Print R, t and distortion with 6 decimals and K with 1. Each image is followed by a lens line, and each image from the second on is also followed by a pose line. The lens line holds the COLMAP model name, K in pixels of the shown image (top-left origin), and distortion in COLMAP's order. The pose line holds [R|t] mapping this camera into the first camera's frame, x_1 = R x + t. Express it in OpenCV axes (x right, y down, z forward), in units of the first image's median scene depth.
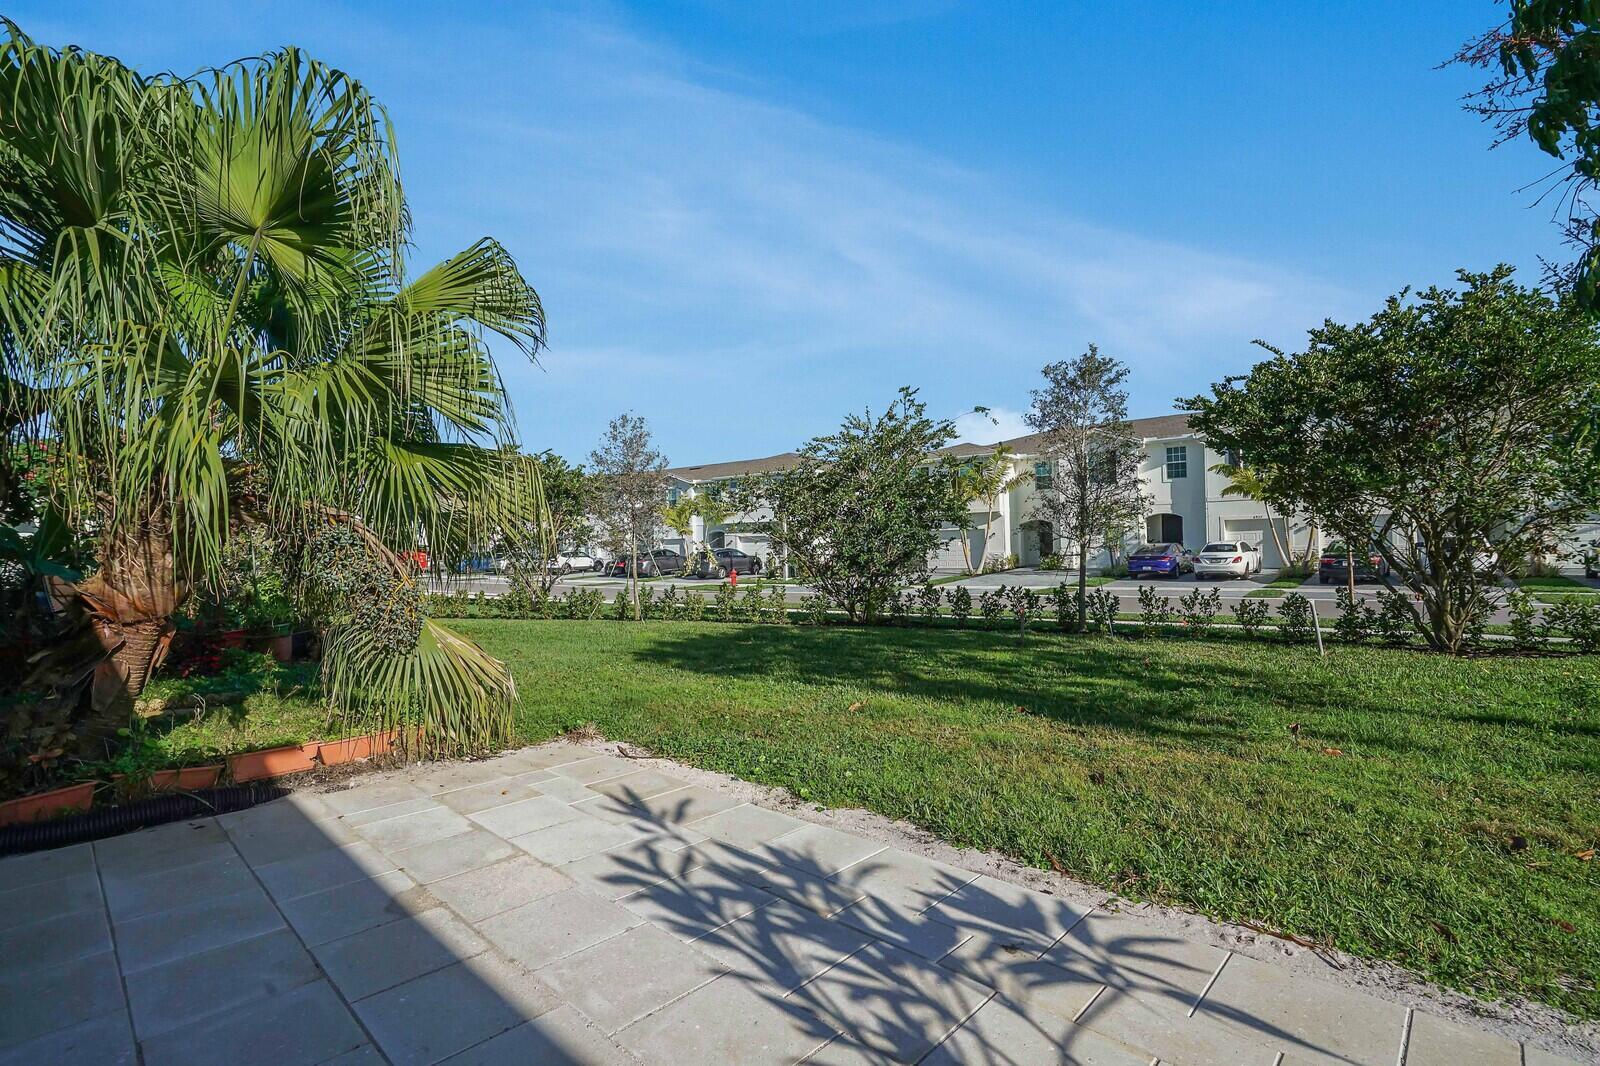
lens RADIAL K [[748.9, 0, 795.3], [0, 748.9, 539.4], [0, 0, 1]] dist [-0.065322, 0.027995]
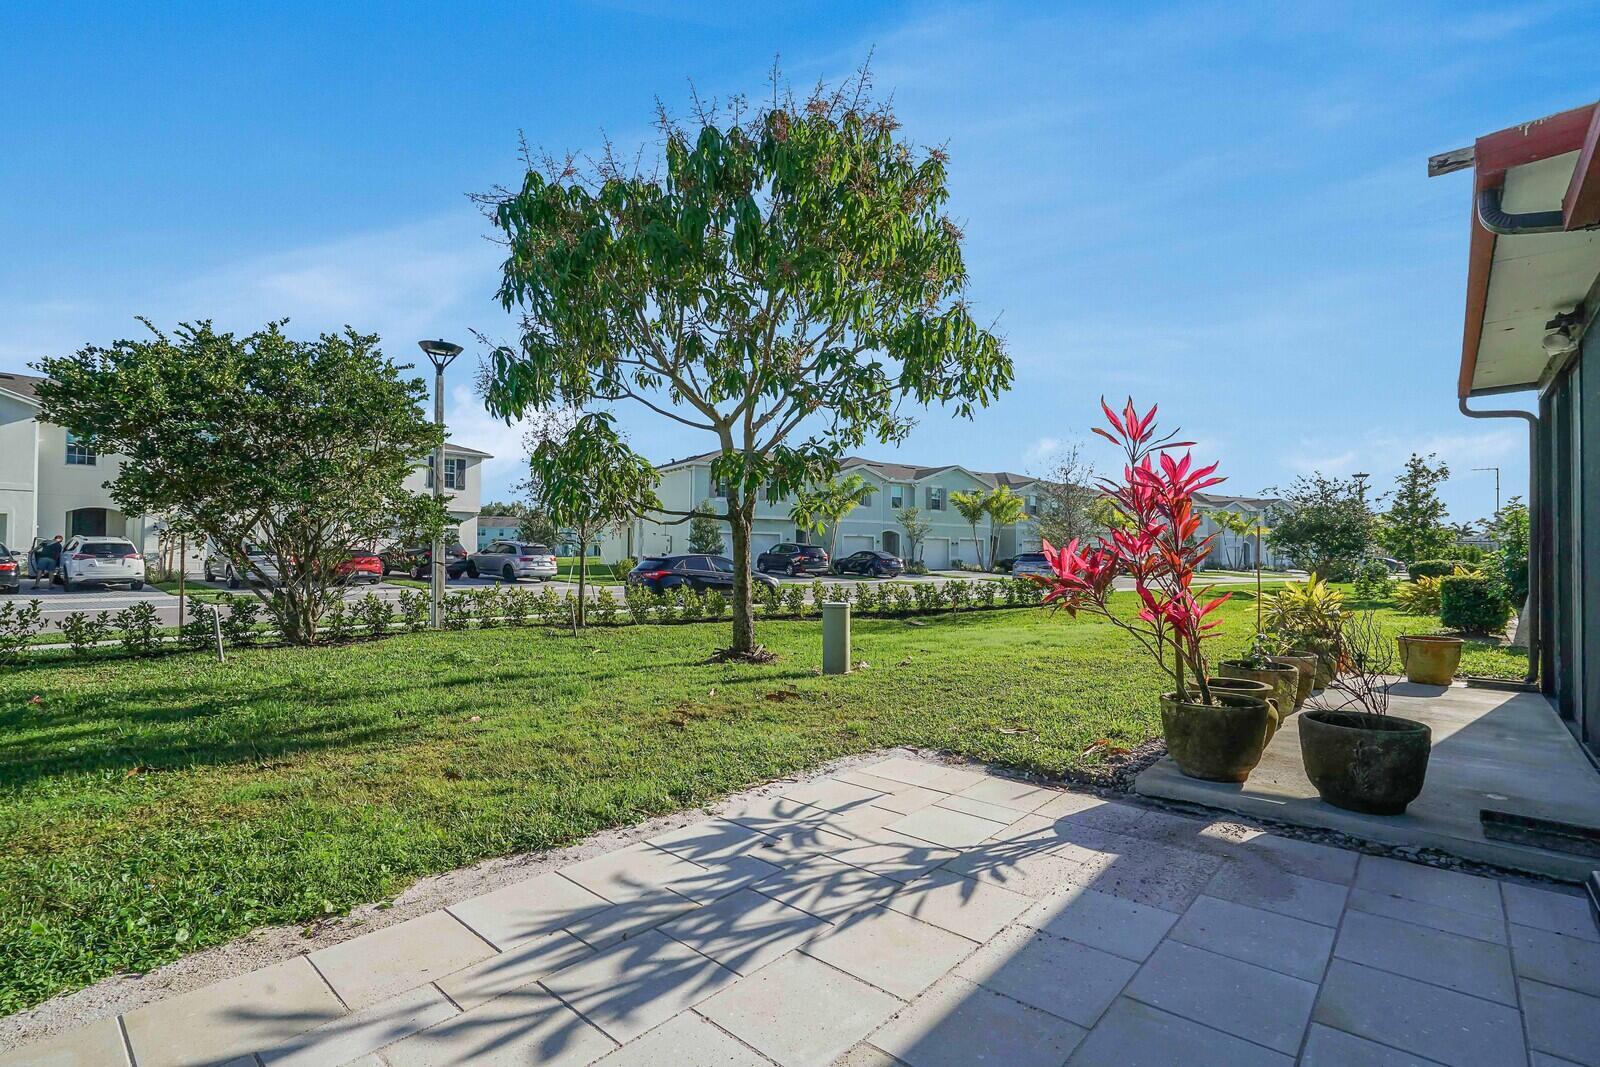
lens RADIAL K [[748.9, 0, 795.3], [0, 748.9, 539.9], [0, 0, 1]] dist [-0.065322, 0.027995]
pose [[-0.038729, 0.037433, 0.998548, -1.057115], [-0.029287, 0.998826, -0.038580, 0.032367], [-0.998820, -0.030739, -0.037587, 0.955387]]
